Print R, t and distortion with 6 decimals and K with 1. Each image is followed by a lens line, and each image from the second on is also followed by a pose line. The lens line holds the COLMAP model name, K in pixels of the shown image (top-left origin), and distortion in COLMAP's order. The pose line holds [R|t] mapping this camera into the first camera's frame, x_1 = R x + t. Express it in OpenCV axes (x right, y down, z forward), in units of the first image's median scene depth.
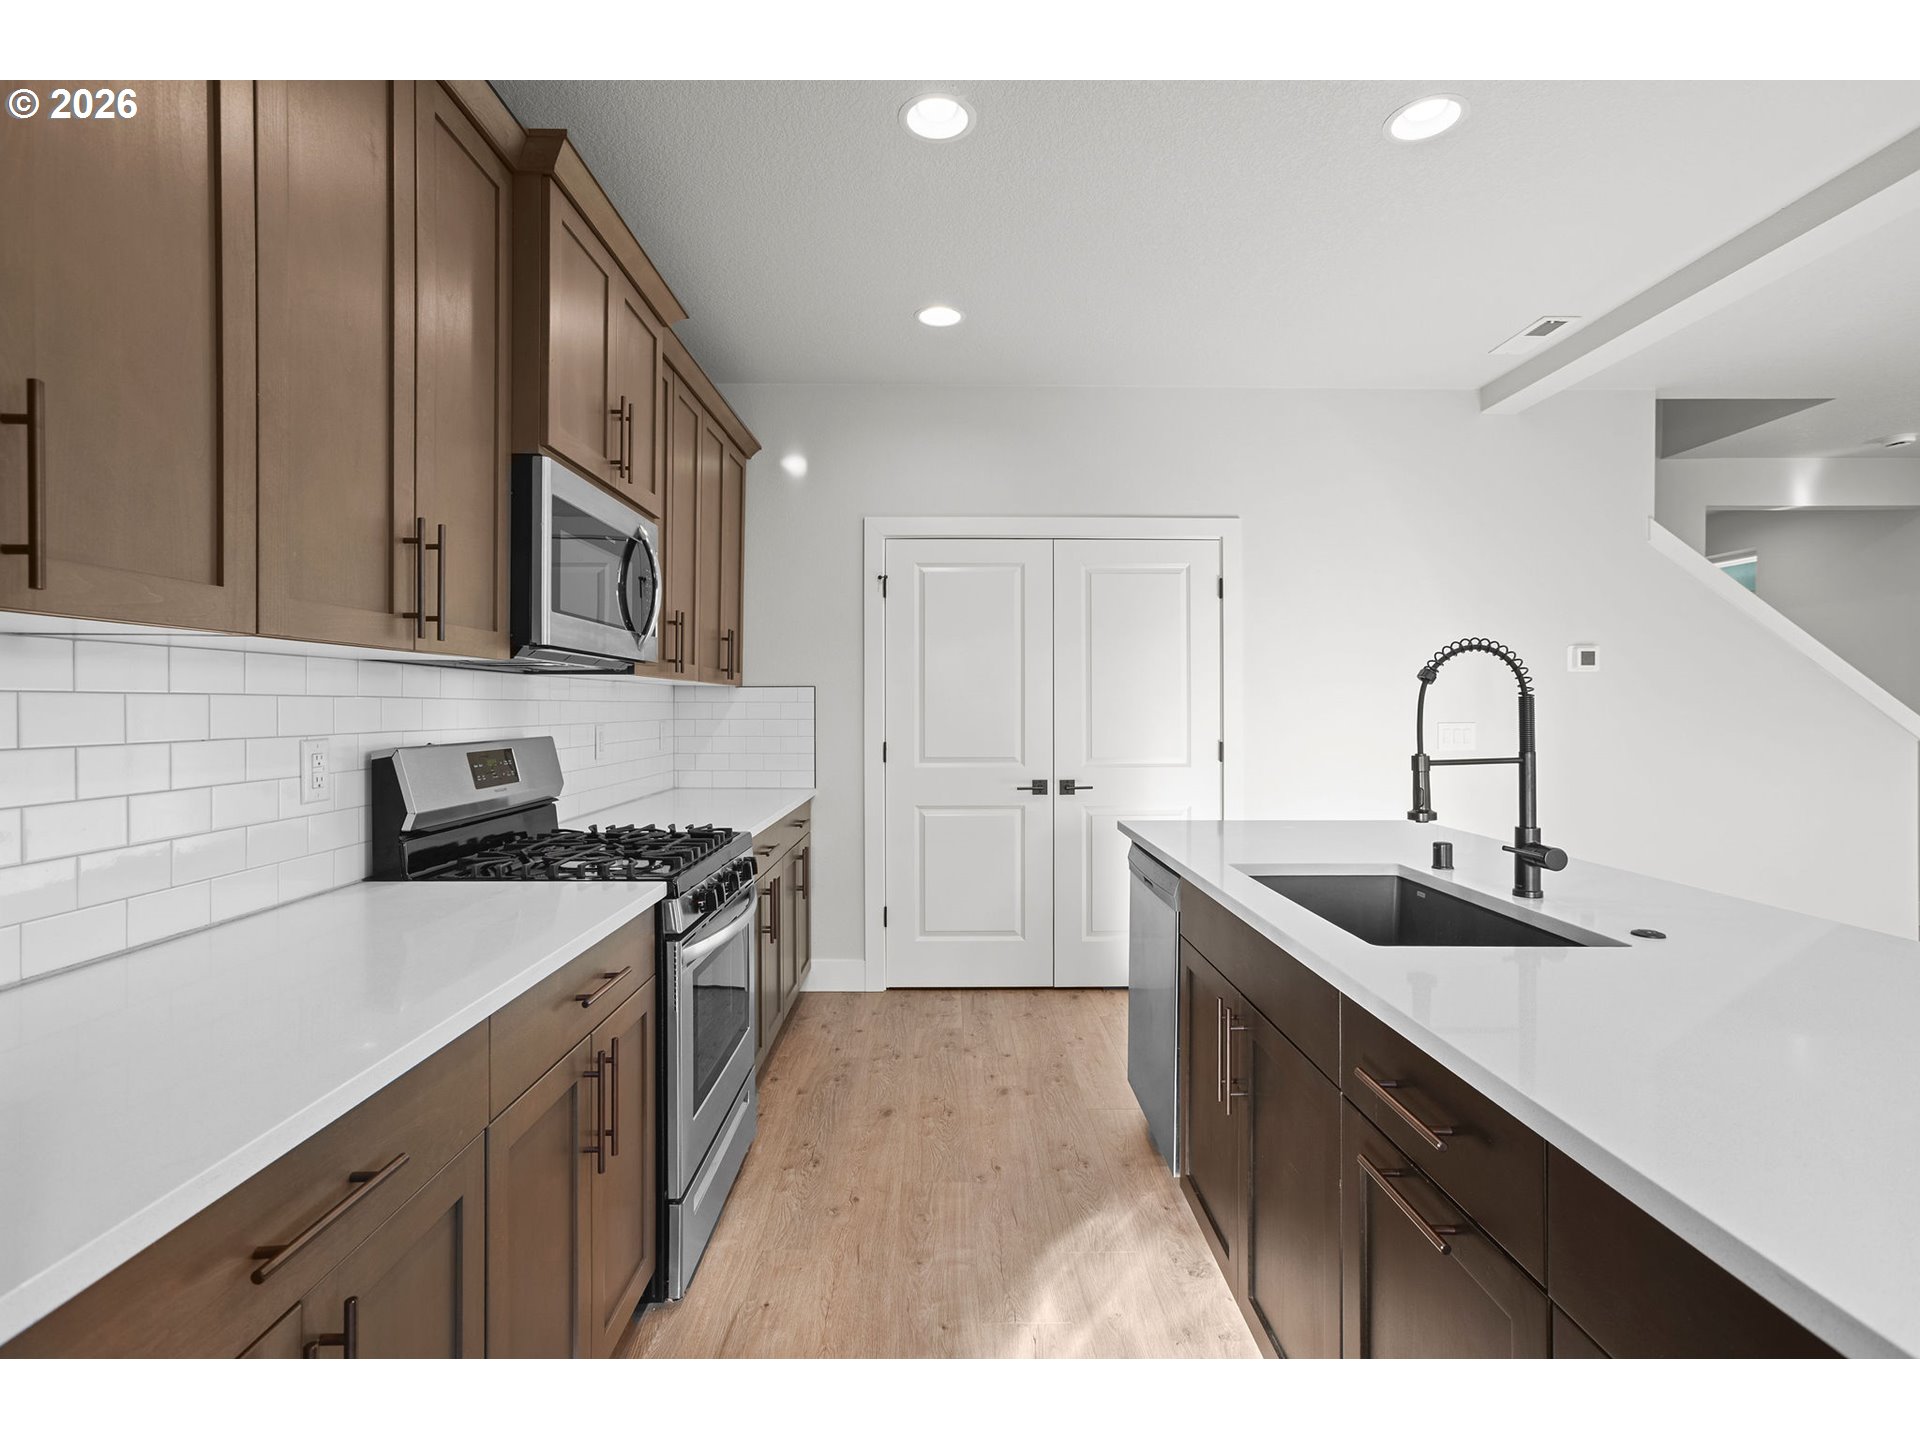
lens RADIAL K [[920.7, 0, 924.0], [0, 920.7, 702.2], [0, 0, 1]] dist [-0.003180, -0.000006]
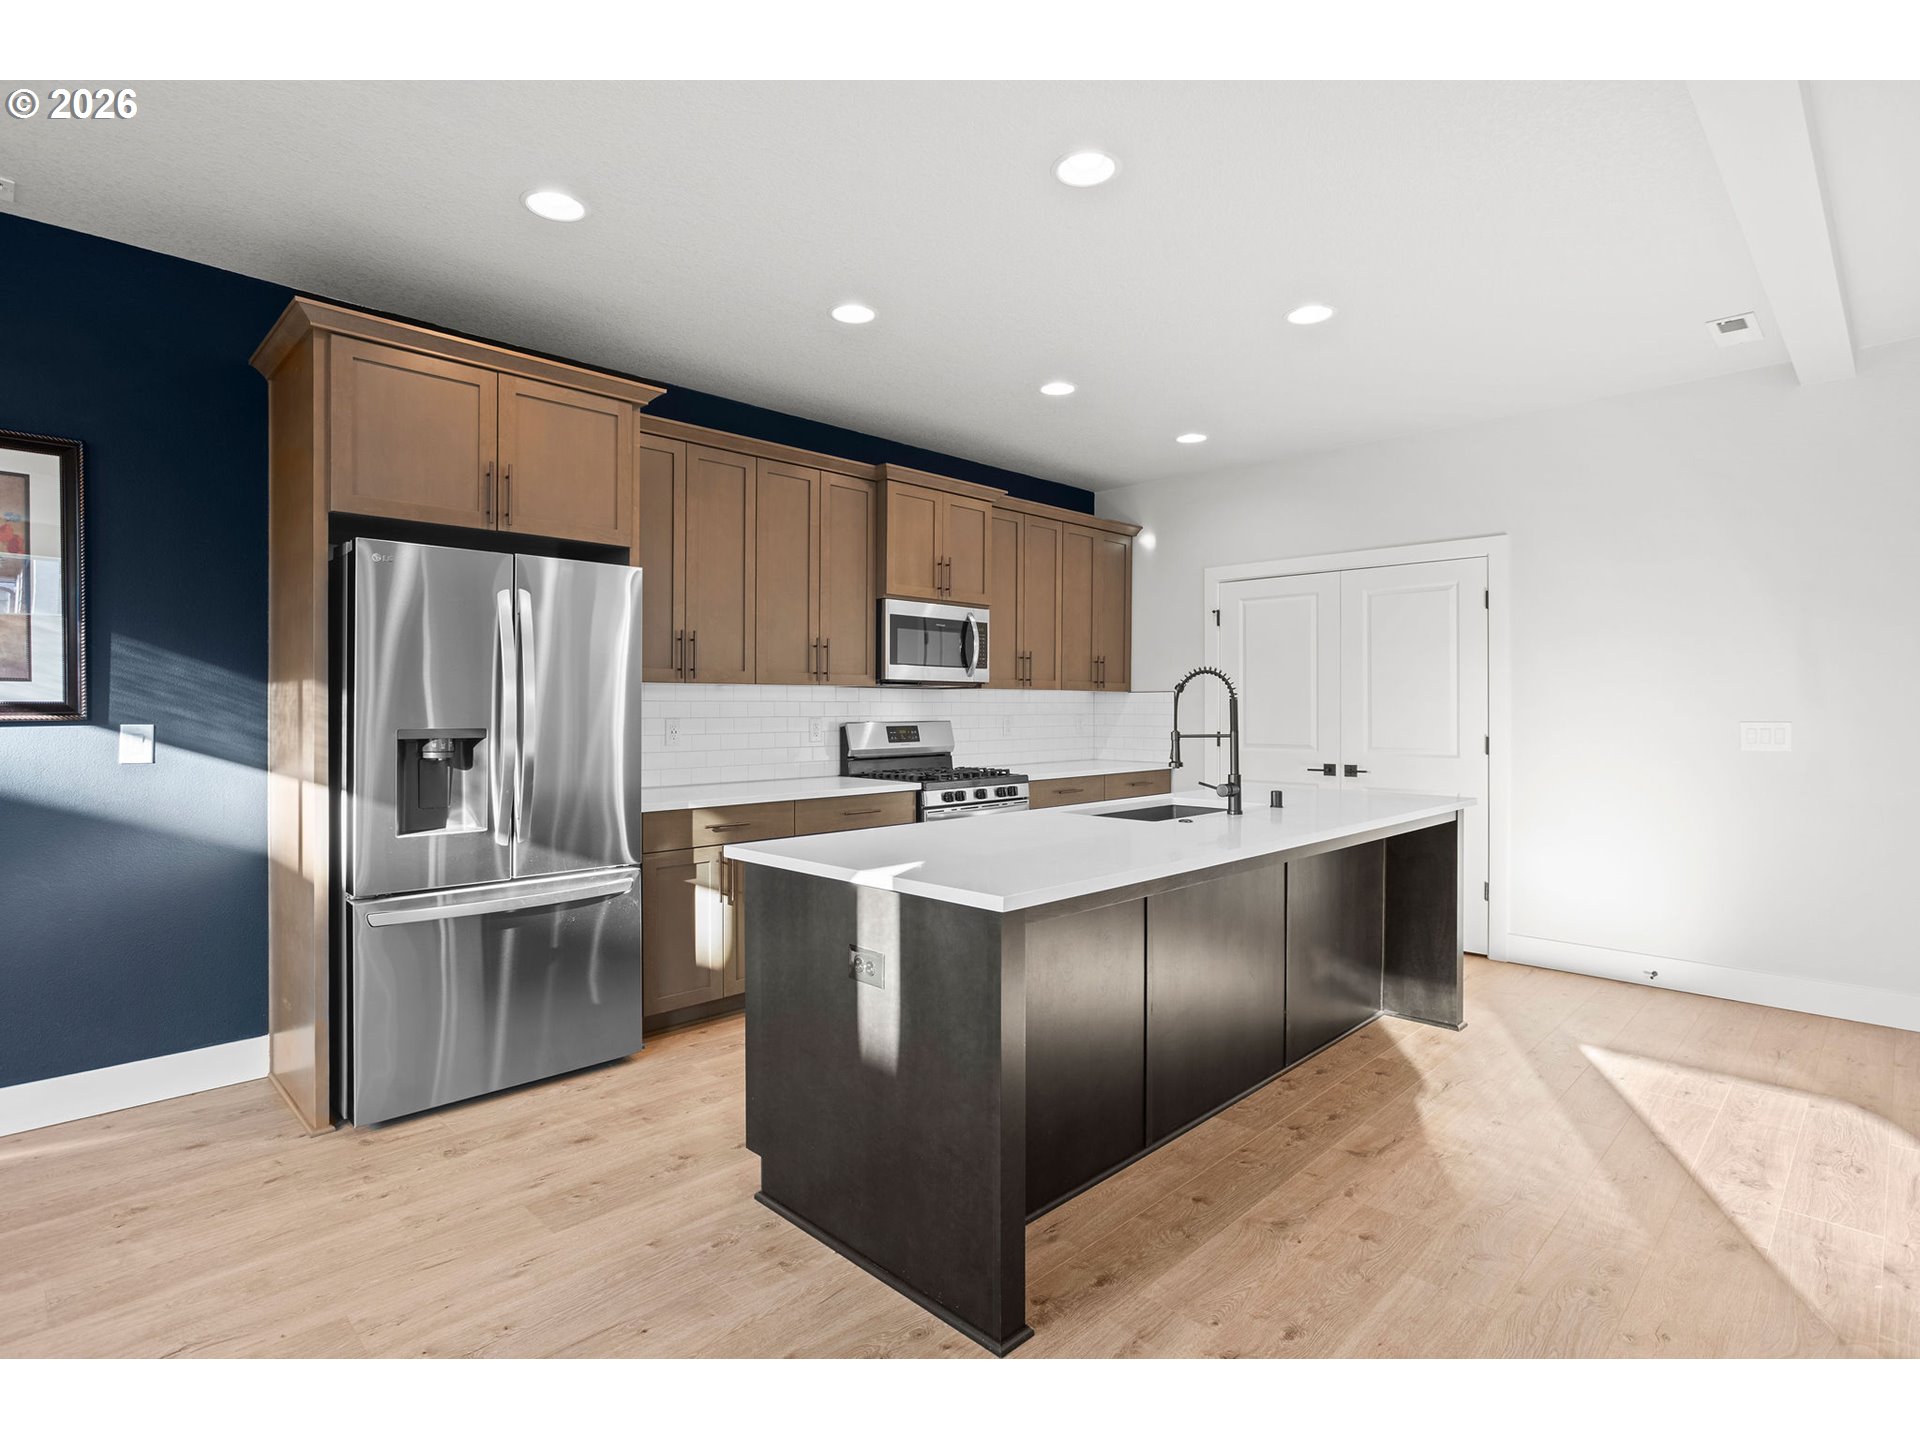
lens RADIAL K [[920.7, 0, 922.1], [0, 920.7, 710.9], [0, 0, 1]] dist [-0.003180, -0.000006]
pose [[0.688403, 0.002391, -0.725325, 1.175434], [0.004263, 0.999964, 0.007342, 0.001045], [0.725316, -0.008146, 0.688368, -0.479474]]
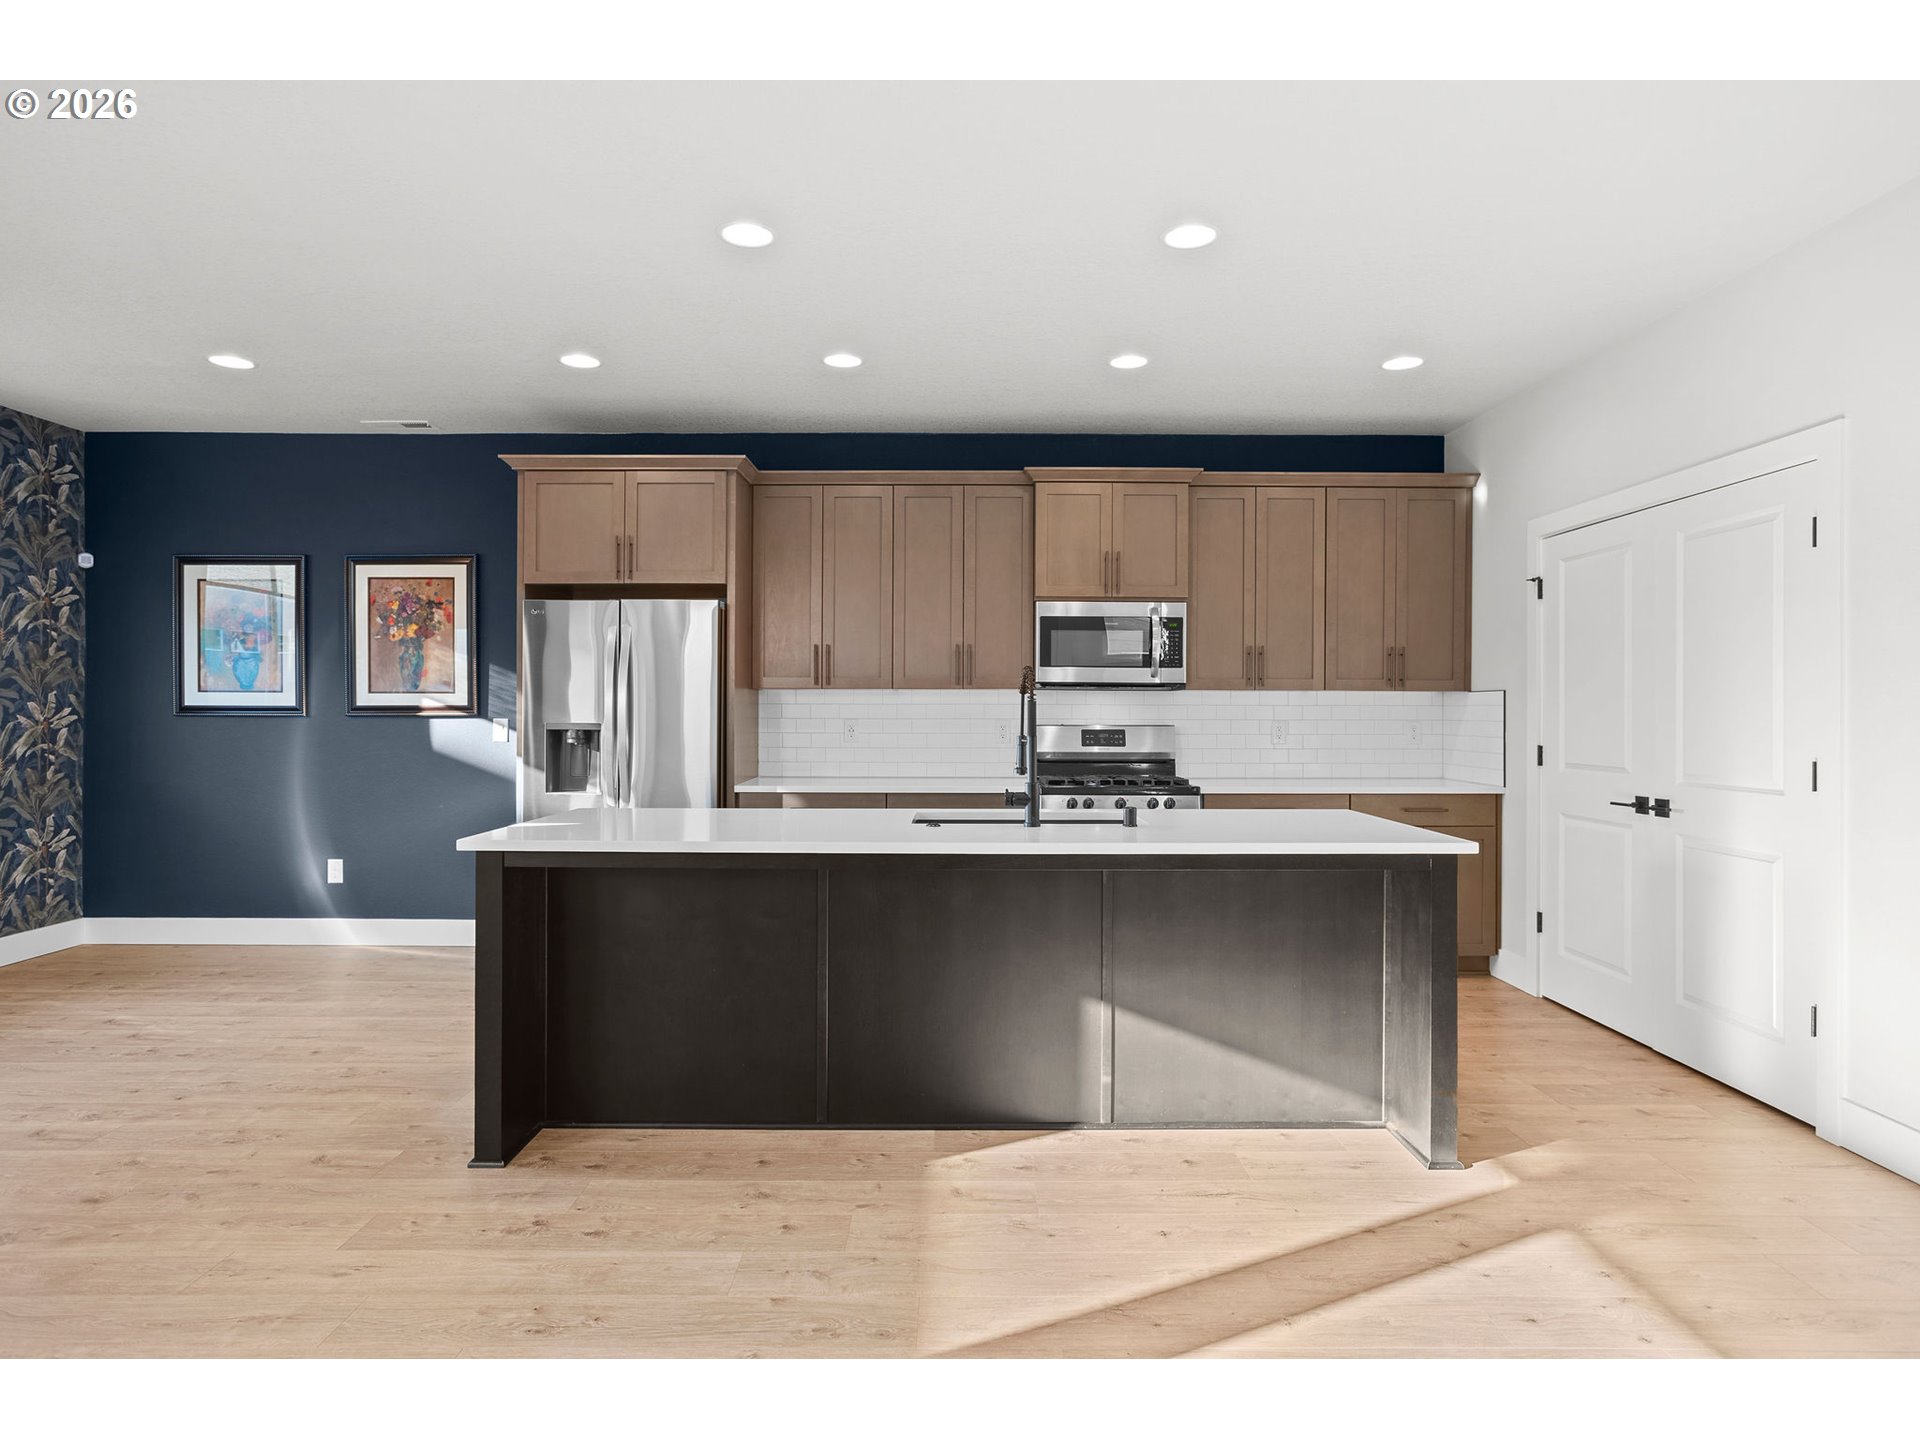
lens RADIAL K [[998.6, 0, 953.8], [0, 998.6, 713.6], [0, 0, 1]] dist [-0.007488, -0.001439]
pose [[0.015162, 0.003102, -0.999880, 1.844595], [0.001698, 0.999994, 0.003128, 0.008584], [0.999884, -0.001746, 0.015157, 0.643647]]
